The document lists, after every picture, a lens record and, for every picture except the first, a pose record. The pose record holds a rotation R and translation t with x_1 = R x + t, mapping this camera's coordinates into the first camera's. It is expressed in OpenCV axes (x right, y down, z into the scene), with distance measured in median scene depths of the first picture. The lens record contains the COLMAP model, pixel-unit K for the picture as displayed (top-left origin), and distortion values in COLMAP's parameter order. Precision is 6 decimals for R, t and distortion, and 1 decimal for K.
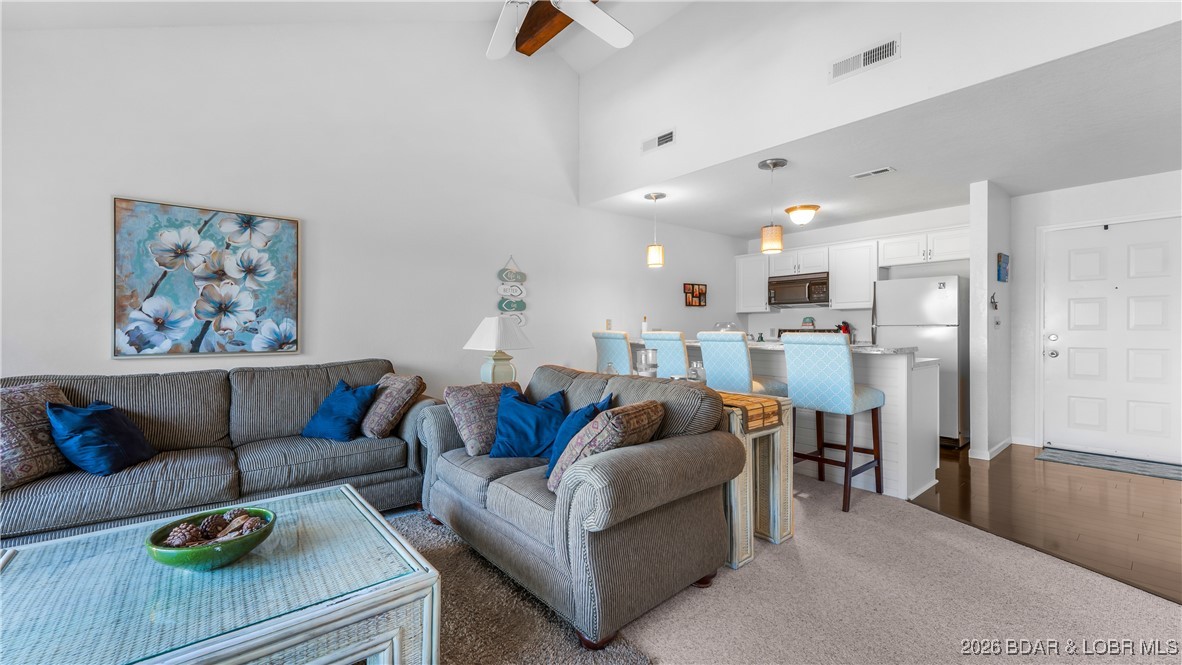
lens RADIAL K [[480.9, 0, 559.9], [0, 480.9, 334.1], [0, 0, 1]] dist [-0.001443, -0.001323]
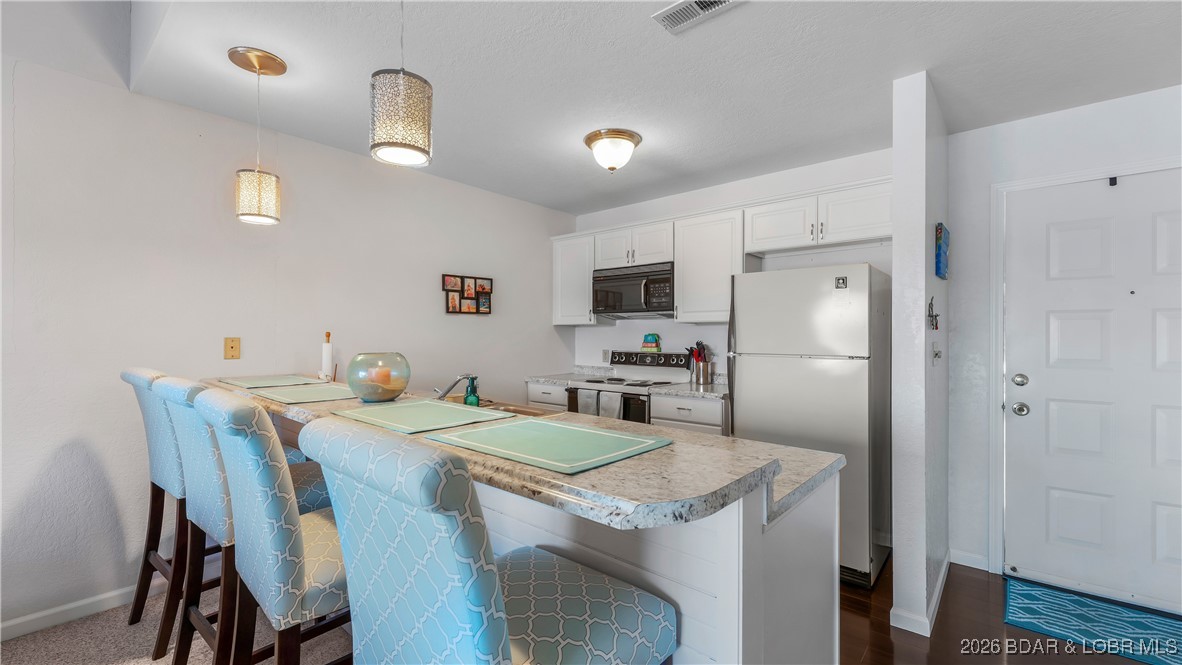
lens RADIAL K [[480.9, 0, 566.7], [0, 480.9, 334.9], [0, 0, 1]] dist [-0.001443, -0.001323]
pose [[0.985903, 0.008913, 0.167079, 0.323695], [-0.006957, 0.999900, -0.012285, -0.027084], [-0.167172, 0.010949, 0.985867, 0.419809]]
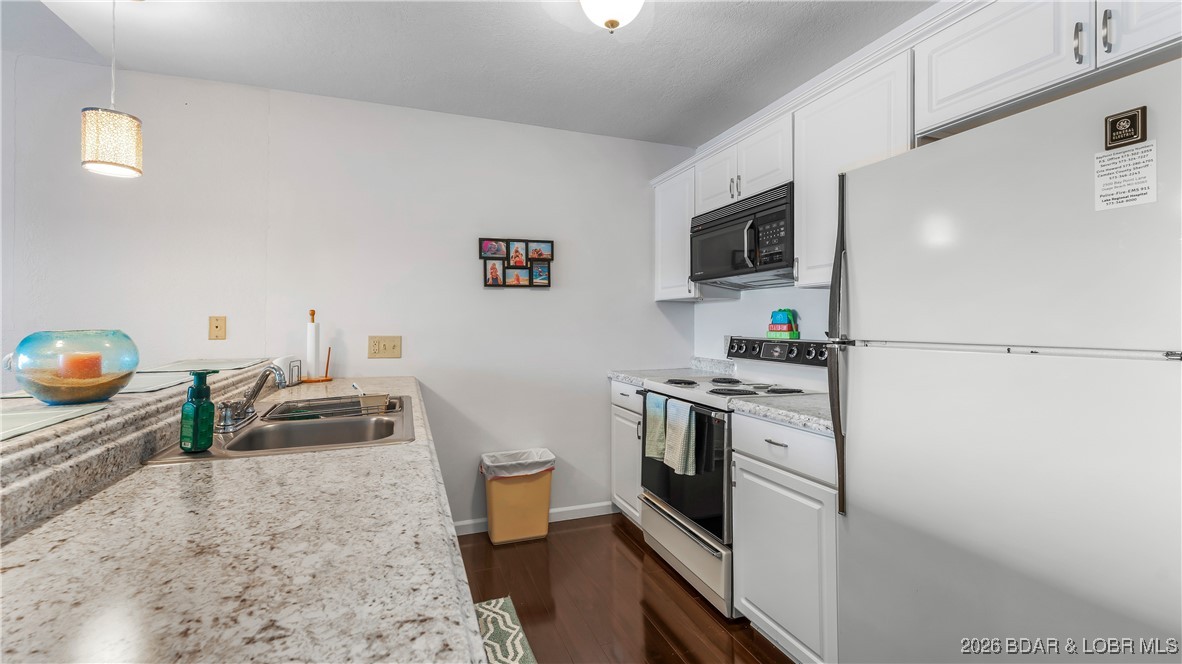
lens RADIAL K [[480.9, 0, 597.5], [0, 480.9, 322.6], [0, 0, 1]] dist [-0.001443, -0.001323]
pose [[0.950311, 0.003962, -0.311277, 0.535749], [-0.007711, 0.999912, -0.010812, -0.020659], [0.311206, 0.012675, 0.950258, 0.622996]]
